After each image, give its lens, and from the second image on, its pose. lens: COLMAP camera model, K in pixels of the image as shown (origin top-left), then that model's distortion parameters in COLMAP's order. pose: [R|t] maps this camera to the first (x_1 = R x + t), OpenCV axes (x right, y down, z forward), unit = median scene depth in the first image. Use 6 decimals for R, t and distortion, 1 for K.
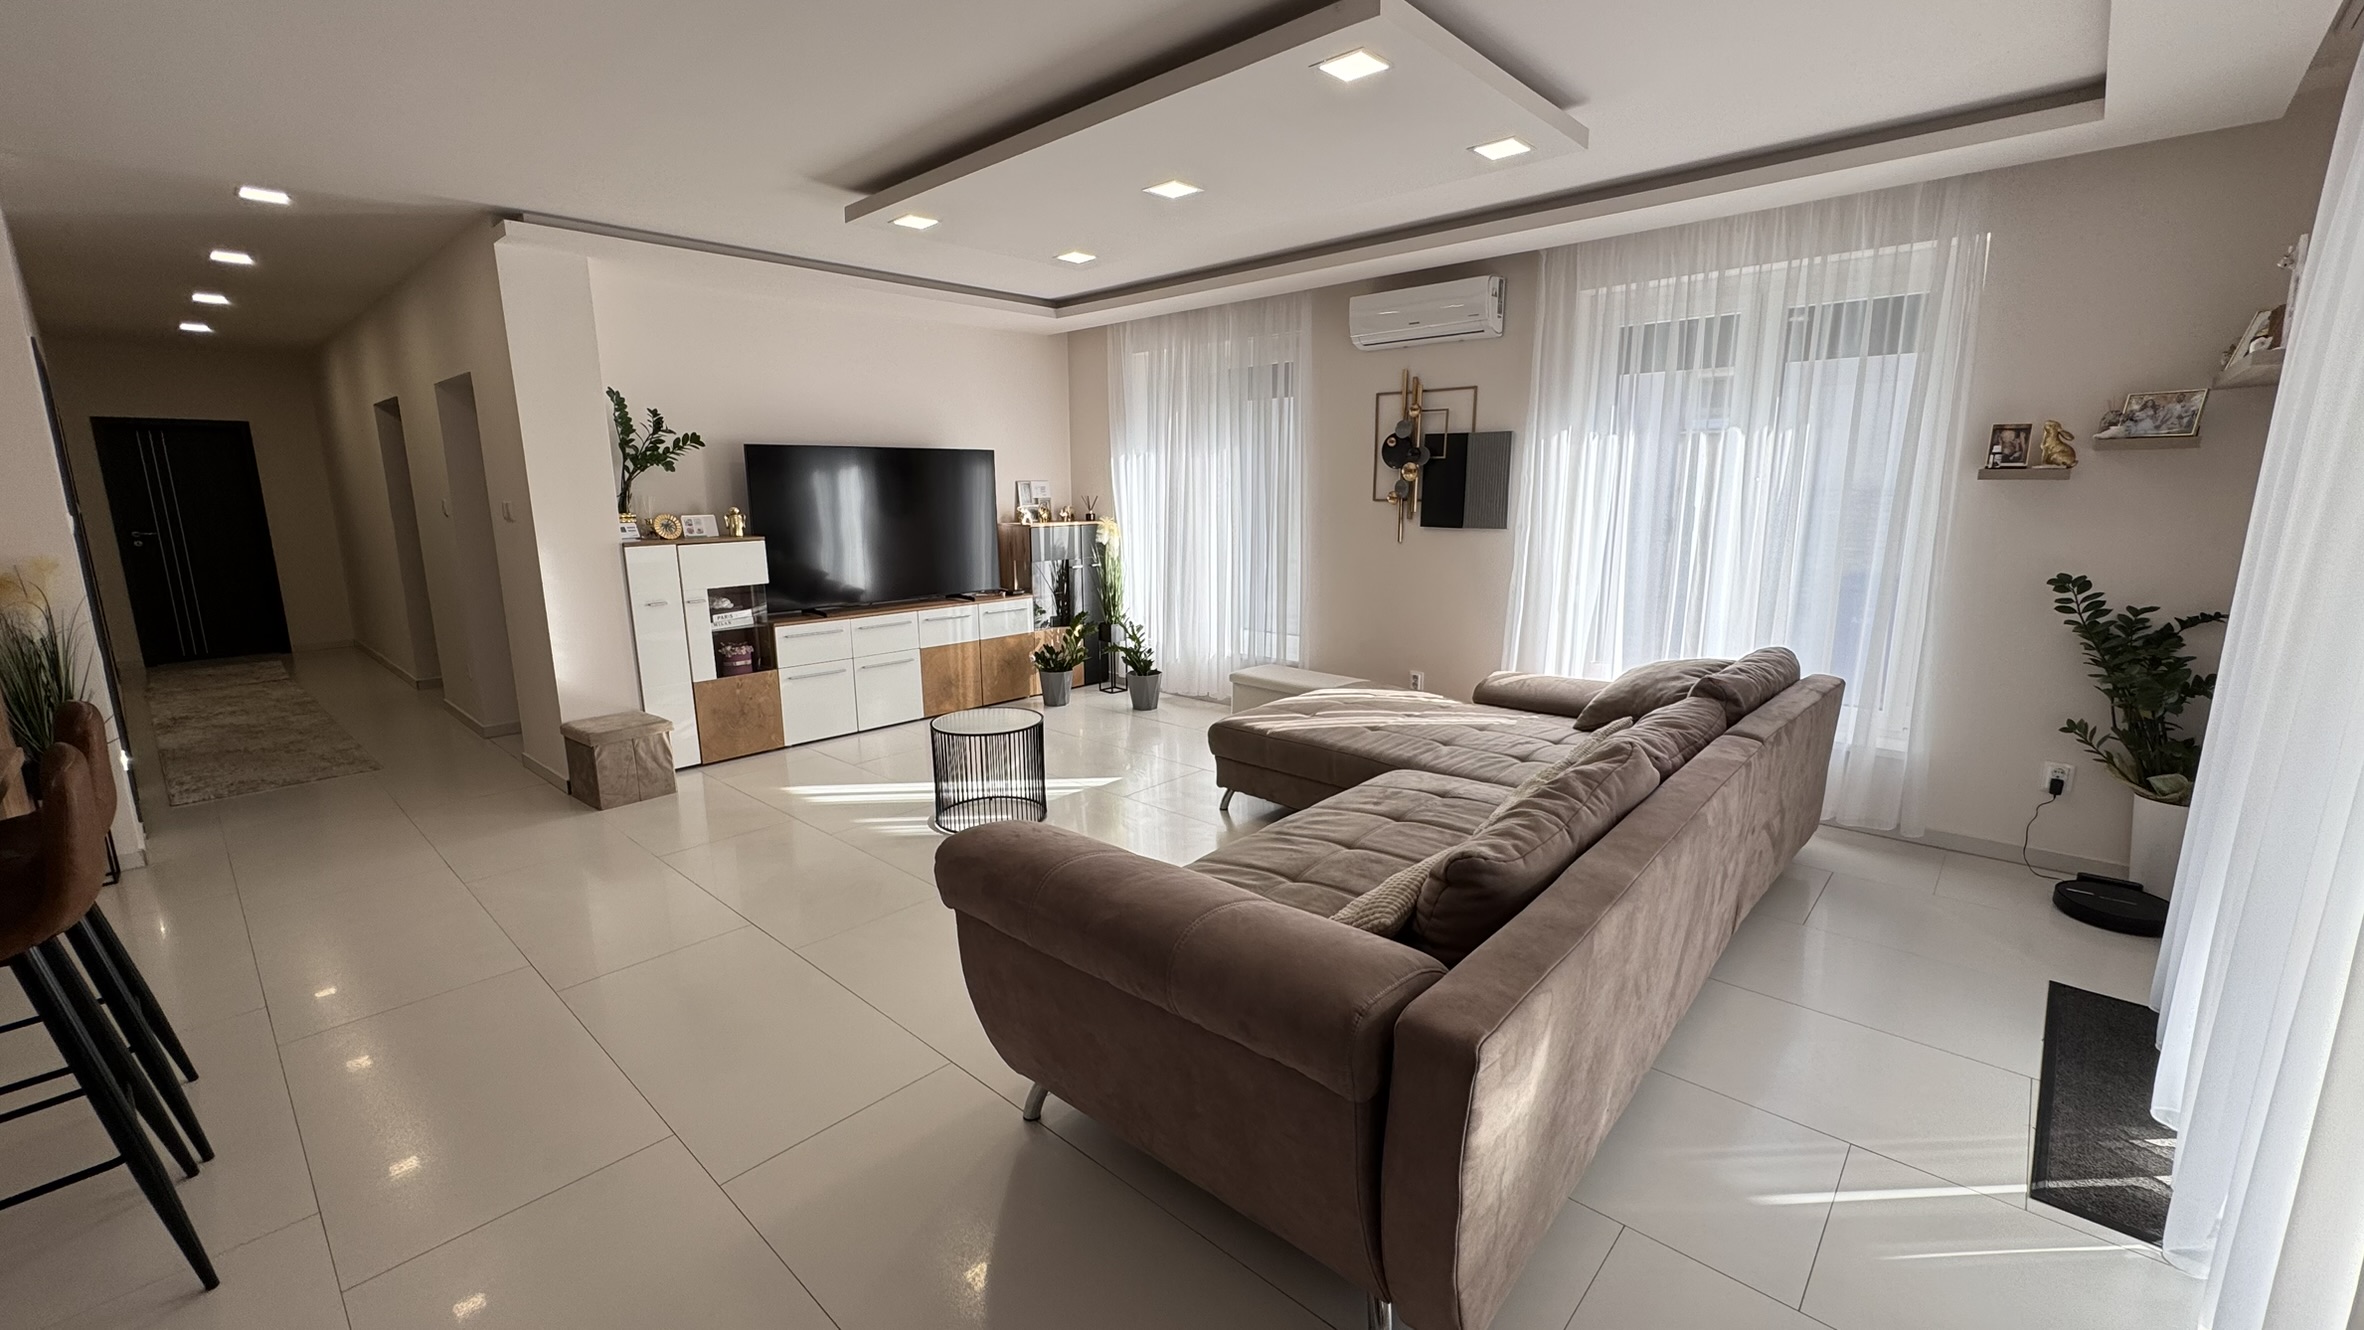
lens RADIAL K [[944.1, 0, 1186.1], [0, 944.1, 661.5], [0, 0, 1]] dist [-0.001964, 0.000853]
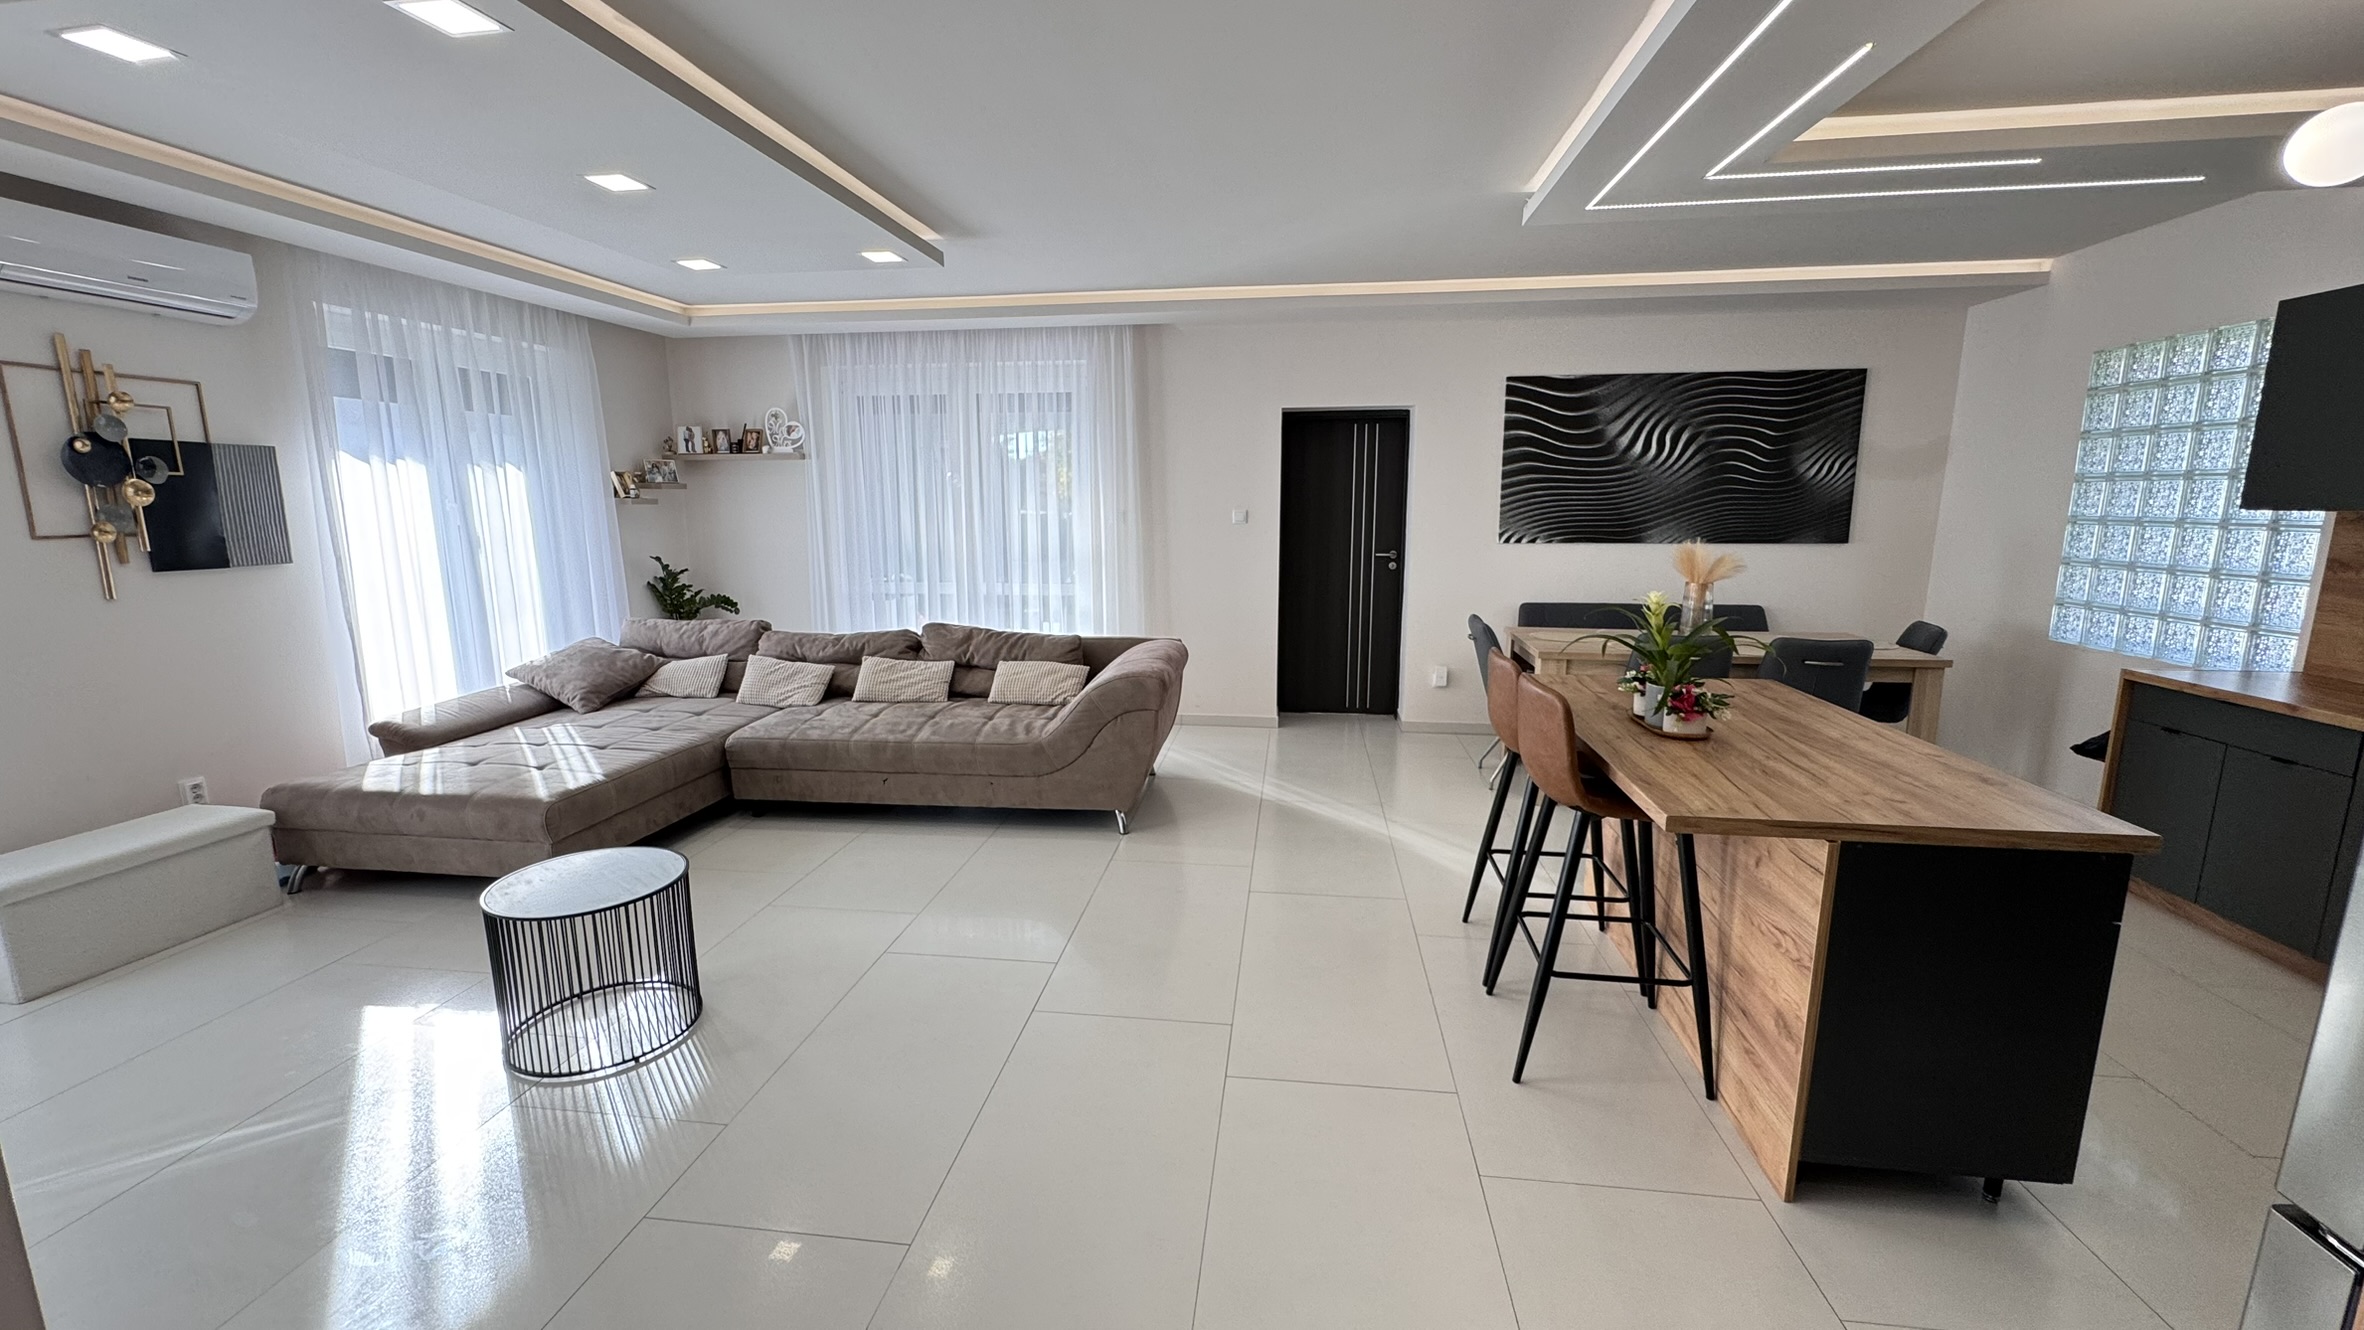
lens RADIAL K [[944.1, 0, 1174.9], [0, 944.1, 660.3], [0, 0, 1]] dist [-0.001964, 0.000853]
pose [[-0.565930, -0.131653, 0.813874, -0.758651], [0.161574, 0.950315, 0.266075, -0.148605], [-0.808466, 0.282081, -0.516540, 0.791700]]
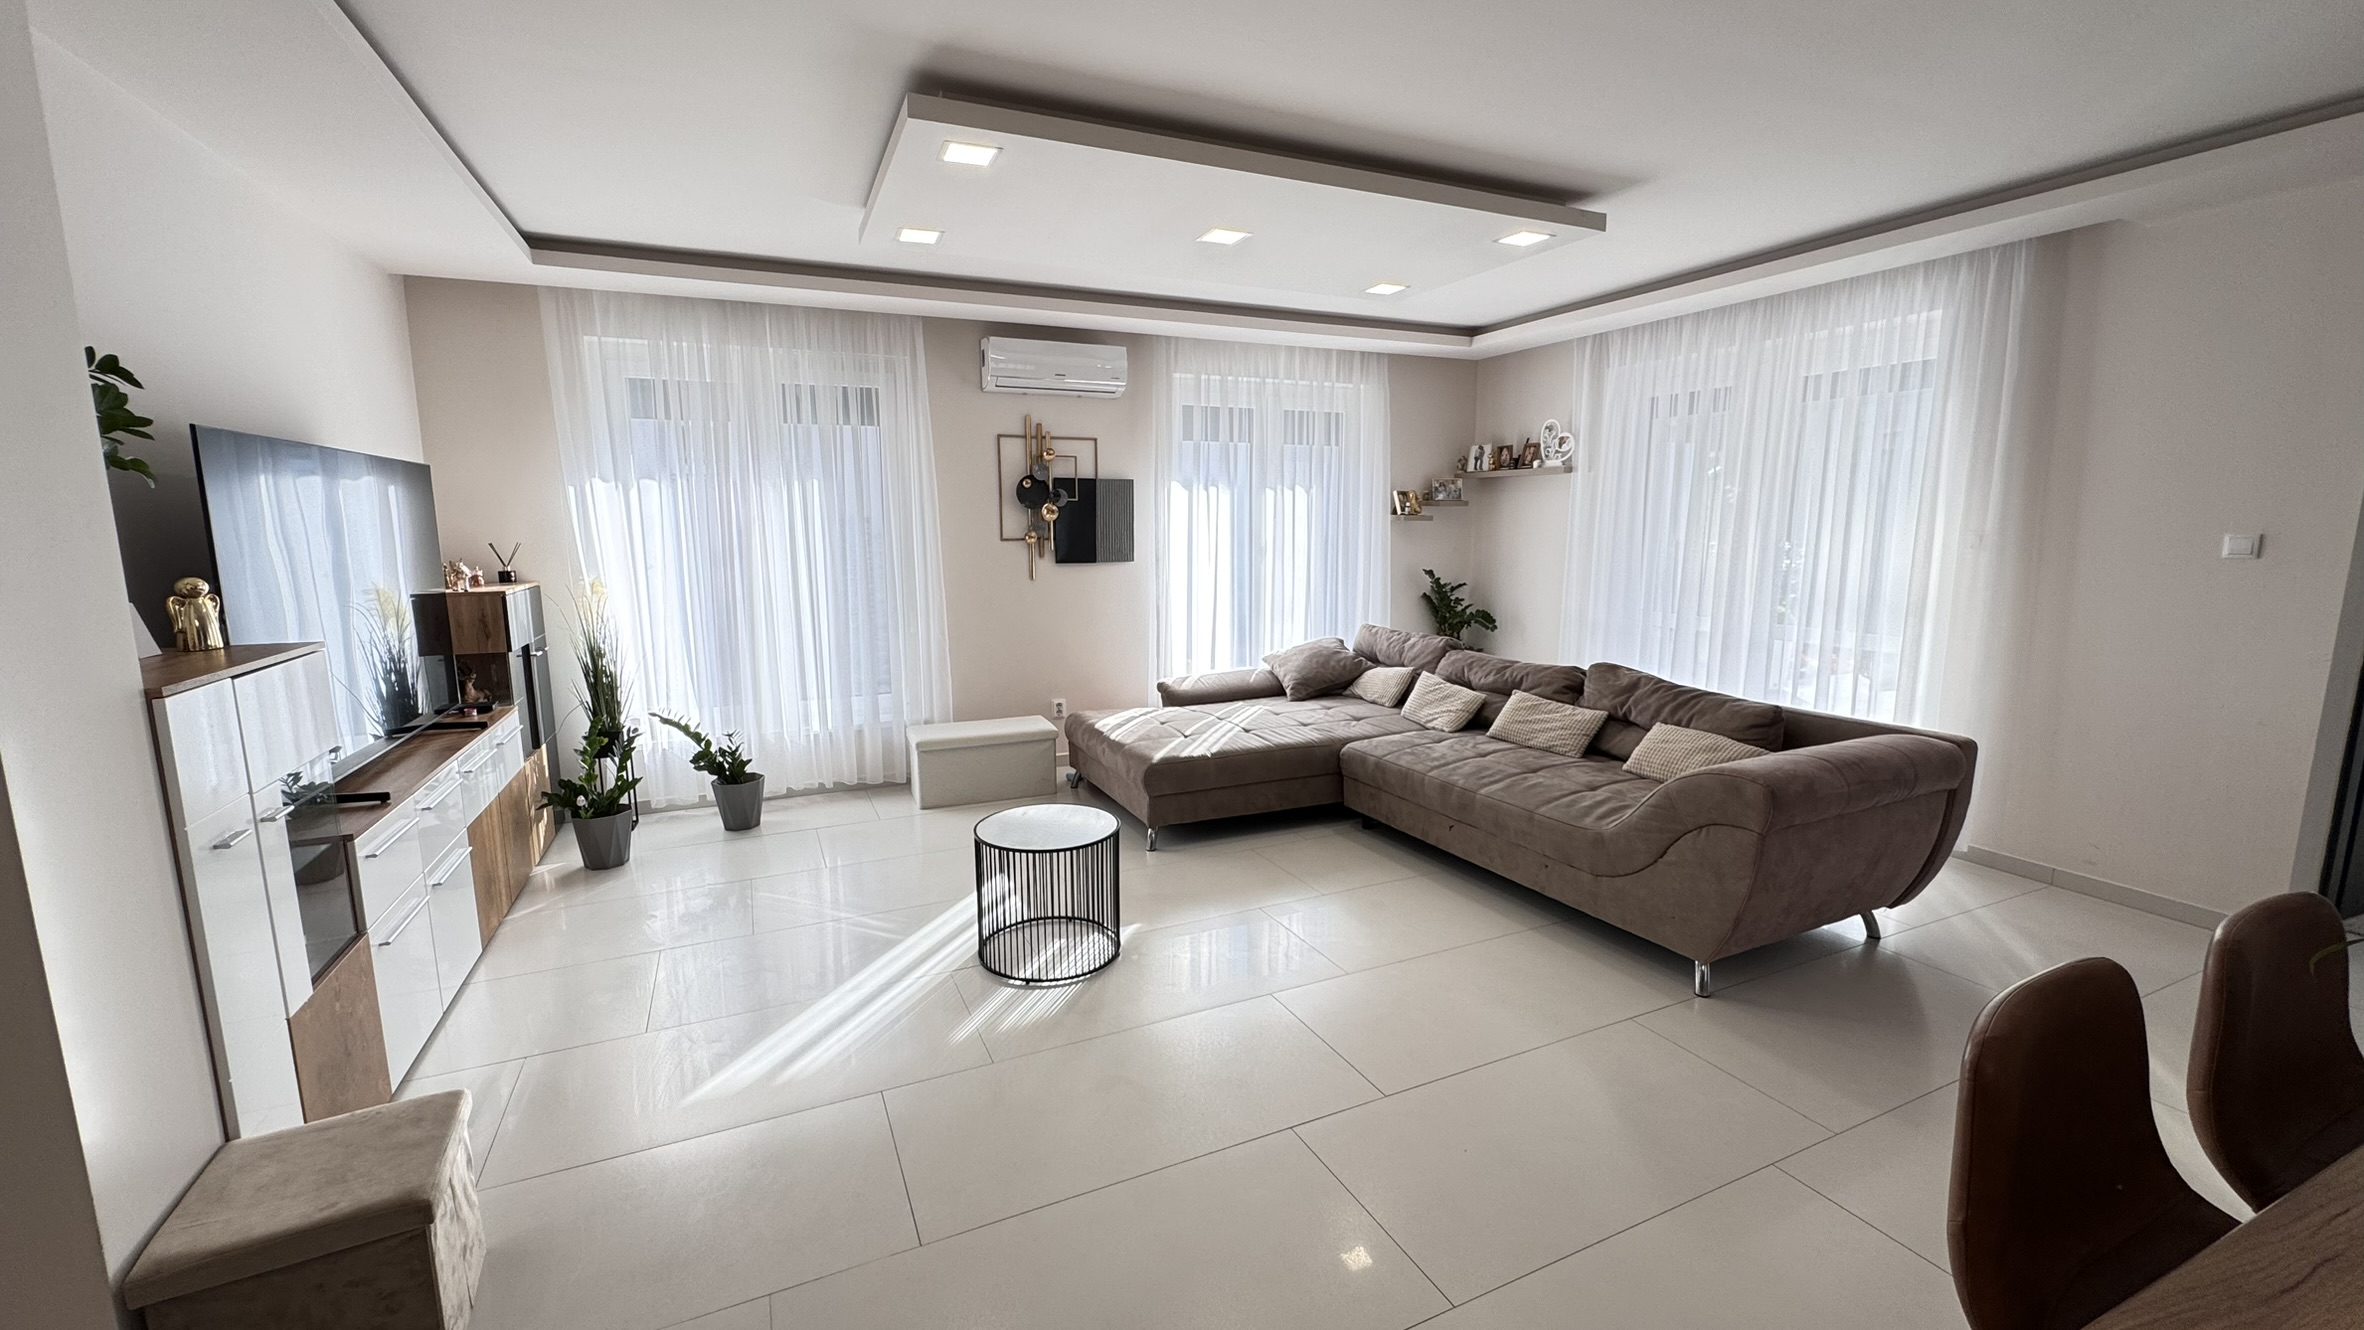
lens RADIAL K [[944.1, 0, 1173.5], [0, 944.1, 655.4], [0, 0, 1]] dist [-0.001964, 0.000853]
pose [[0.390377, -0.126555, 0.911916, -0.701103], [0.174812, 0.982677, 0.061541, -0.085378], [-0.903906, 0.135390, 0.405737, 0.473249]]
